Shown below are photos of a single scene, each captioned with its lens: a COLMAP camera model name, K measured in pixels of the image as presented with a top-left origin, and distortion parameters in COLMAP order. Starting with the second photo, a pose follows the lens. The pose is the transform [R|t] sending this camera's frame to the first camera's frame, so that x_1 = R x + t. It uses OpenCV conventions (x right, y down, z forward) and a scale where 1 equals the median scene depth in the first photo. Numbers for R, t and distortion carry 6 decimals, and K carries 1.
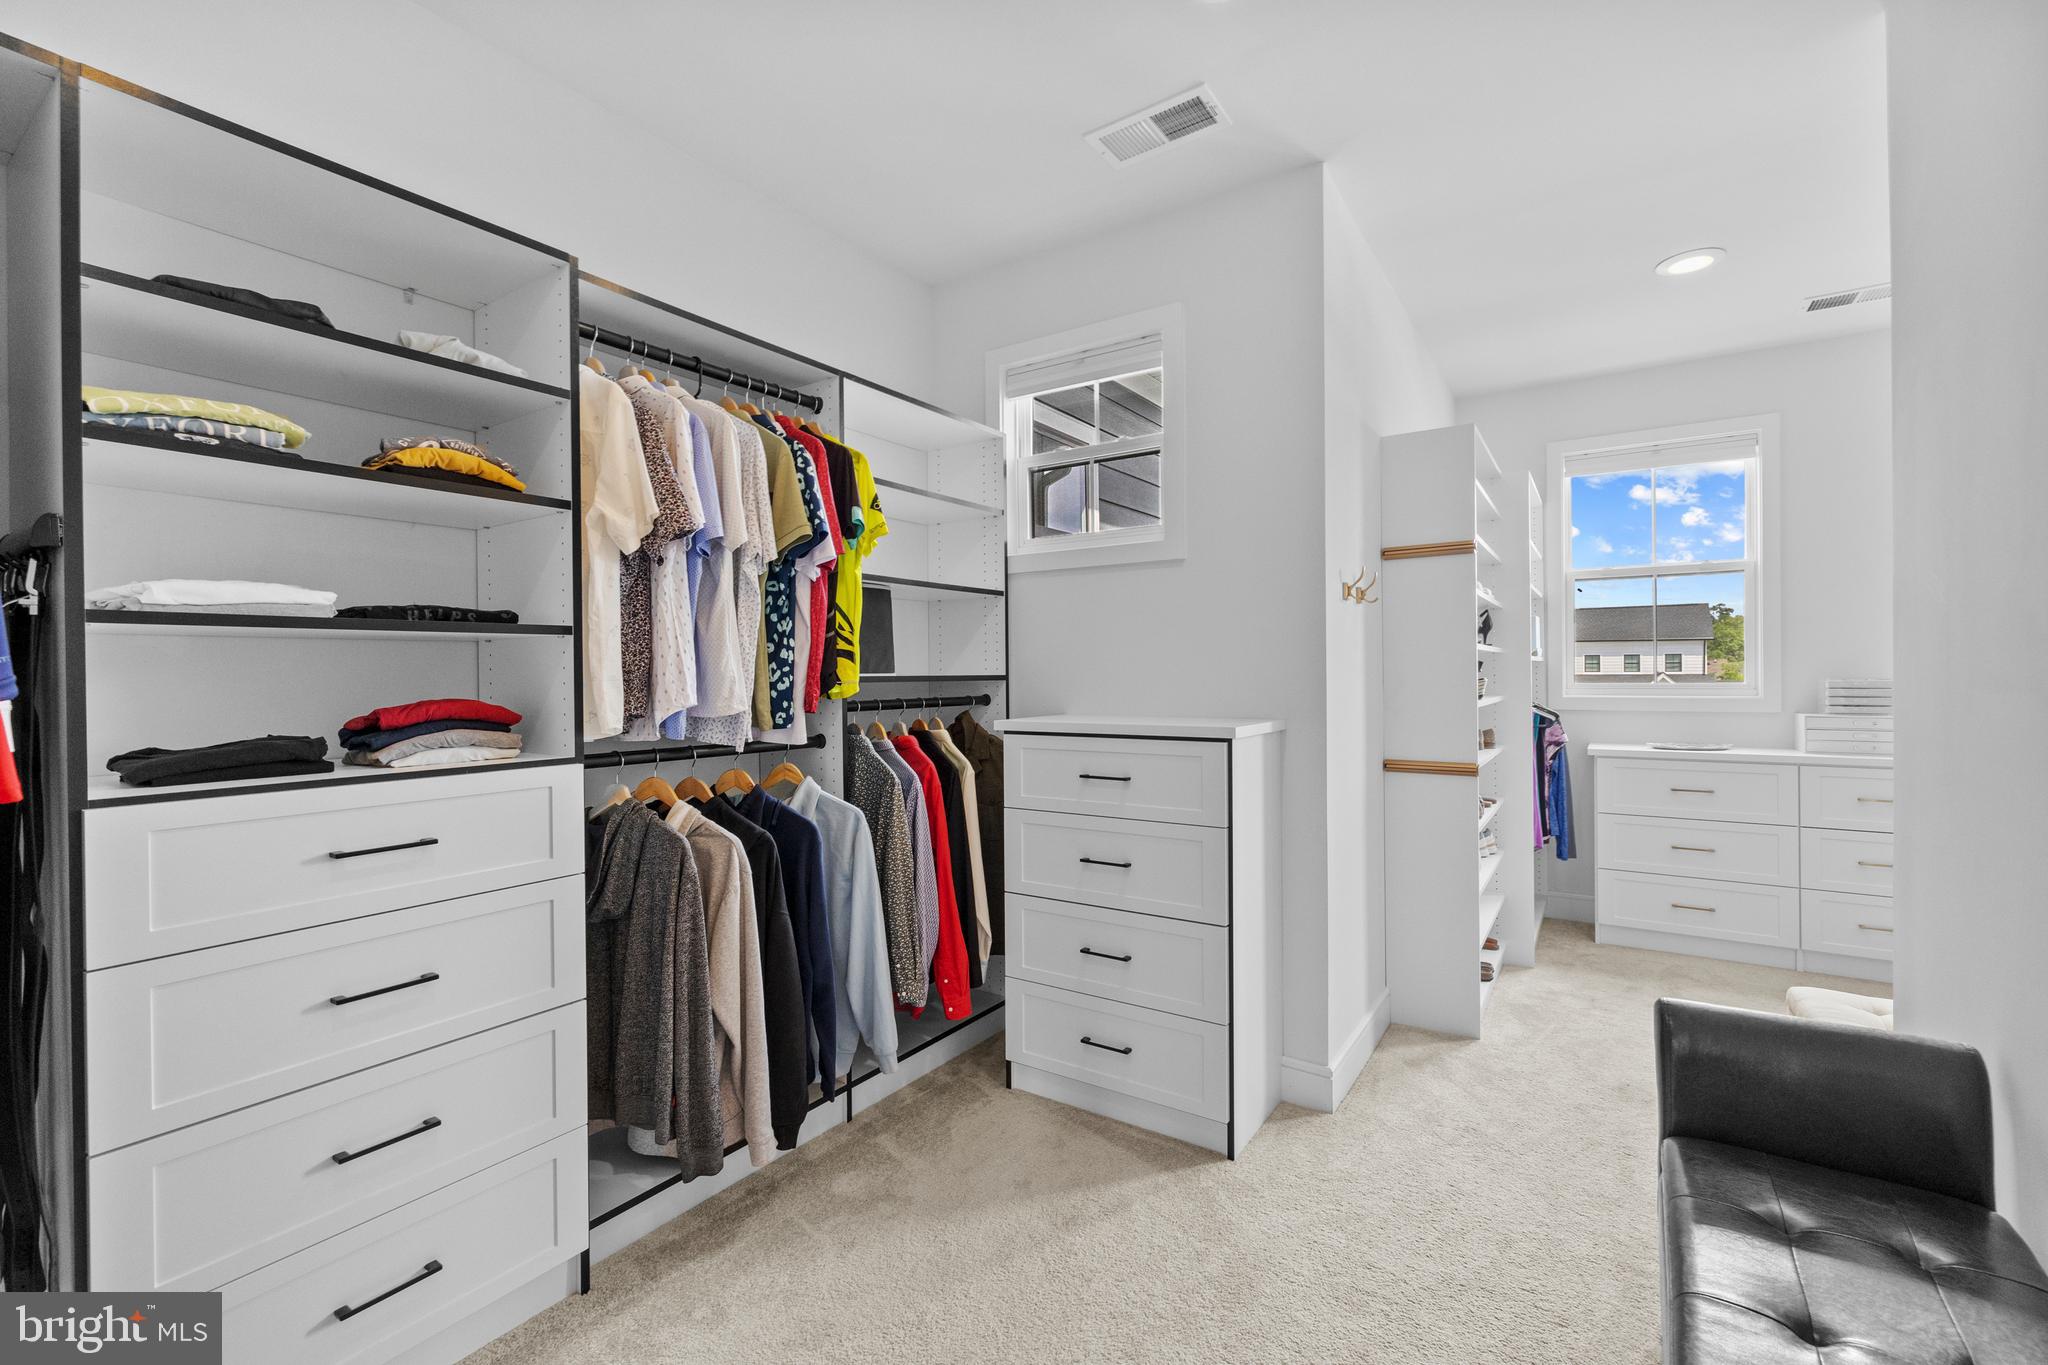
lens RADIAL K [[881.6, 0, 1024.9], [0, 881.6, 665.3], [0, 0, 1]] dist [-0.002781, -0.000201]
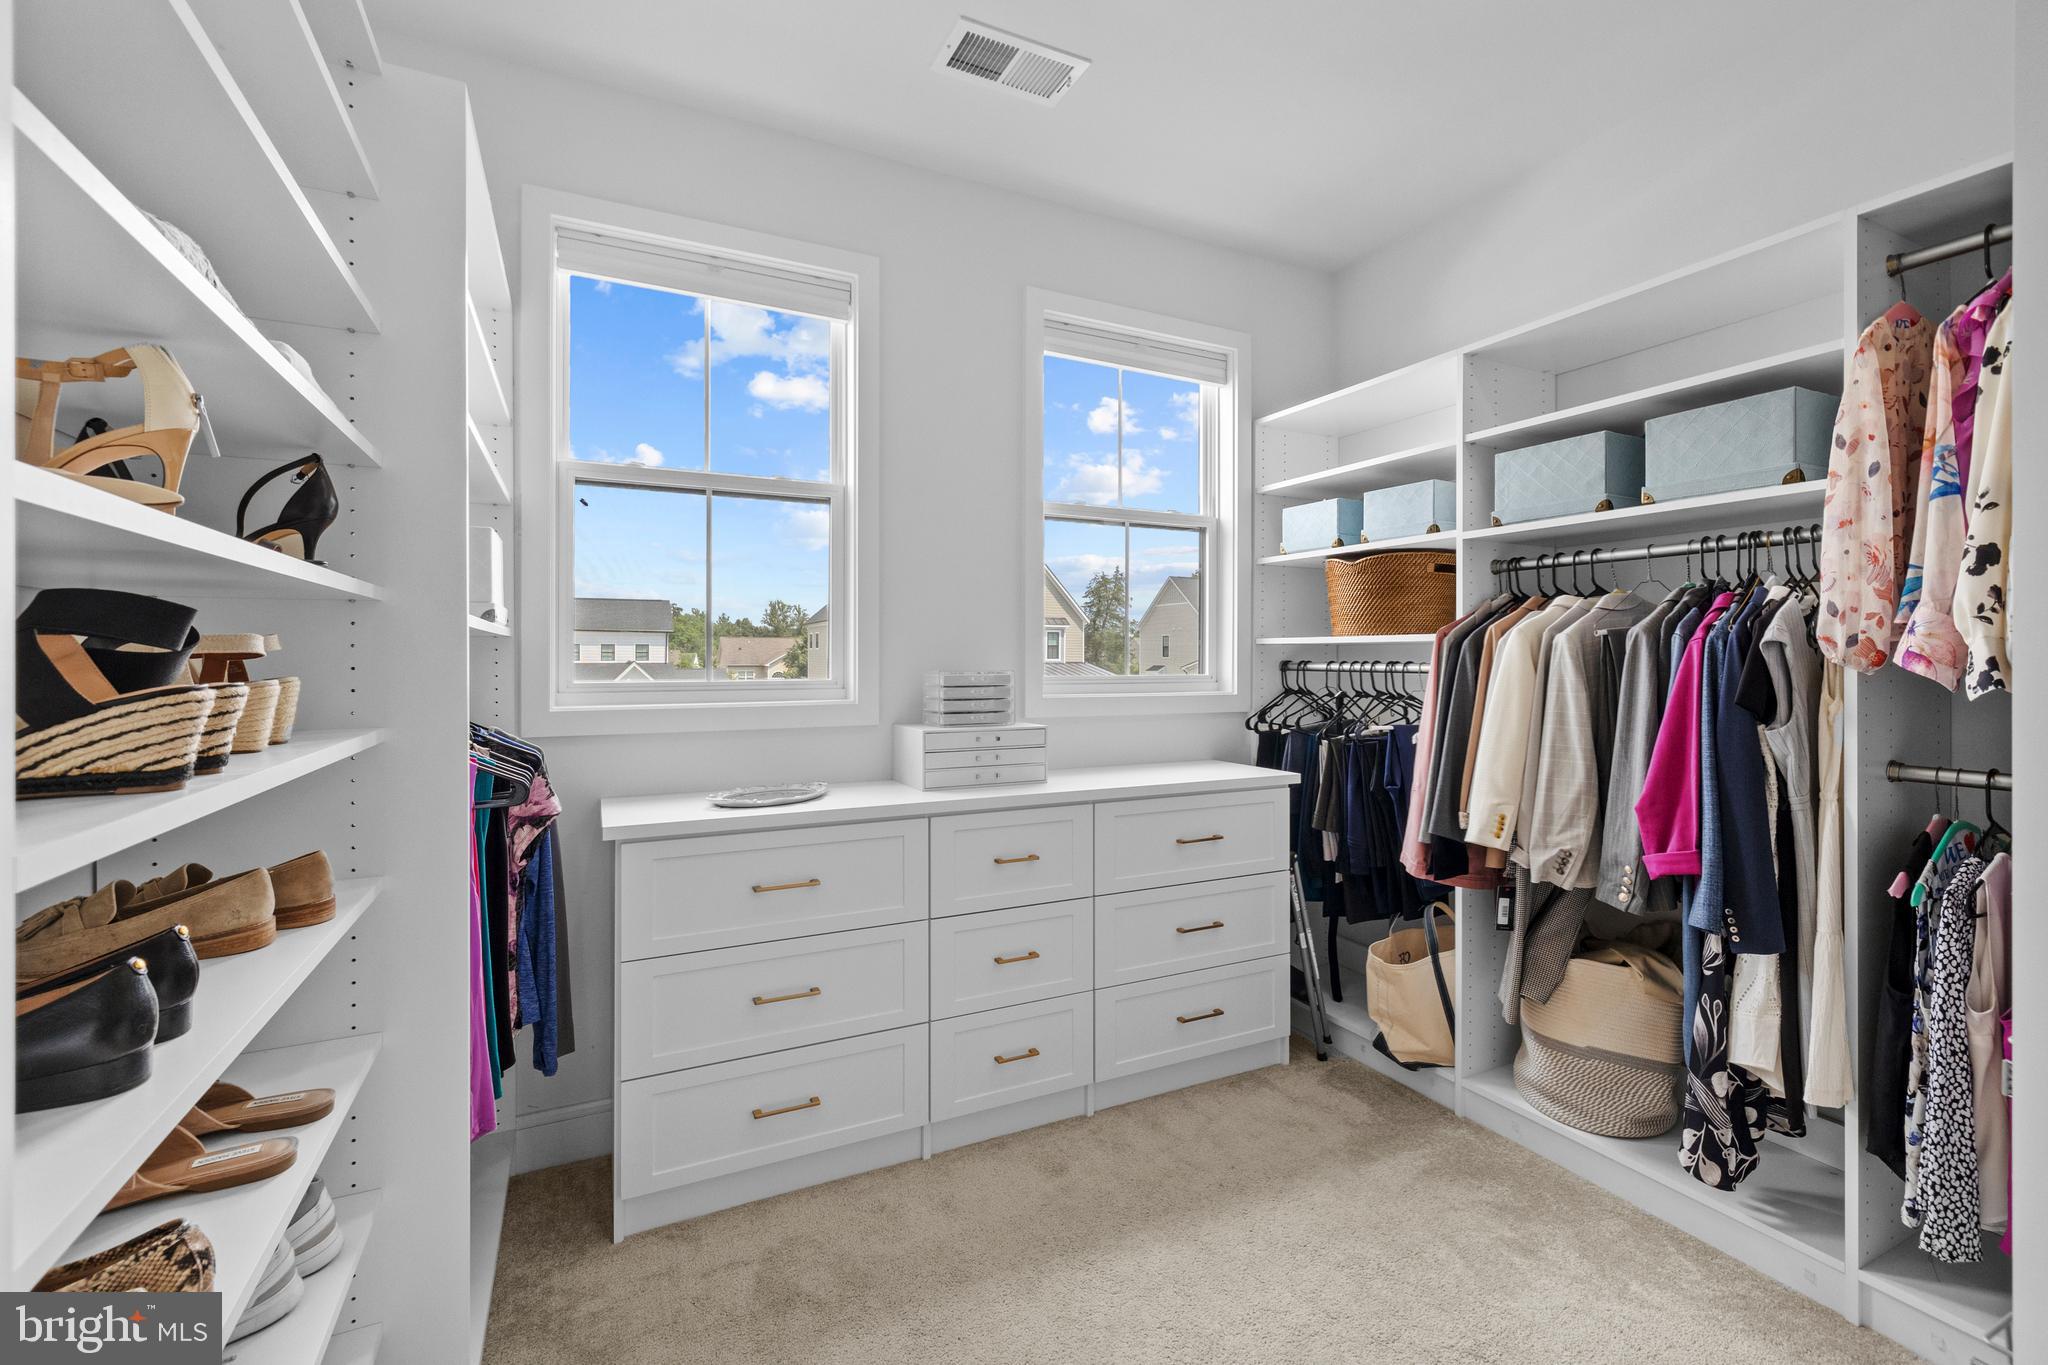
lens RADIAL K [[881.6, 0, 1024.9], [0, 881.6, 665.3], [0, 0, 1]] dist [-0.002781, -0.000201]
pose [[0.499069, 0.001967, 0.866560, 0.342695], [-0.013667, 0.999891, 0.005602, 0.004988], [-0.866455, -0.014639, 0.499041, 0.567514]]
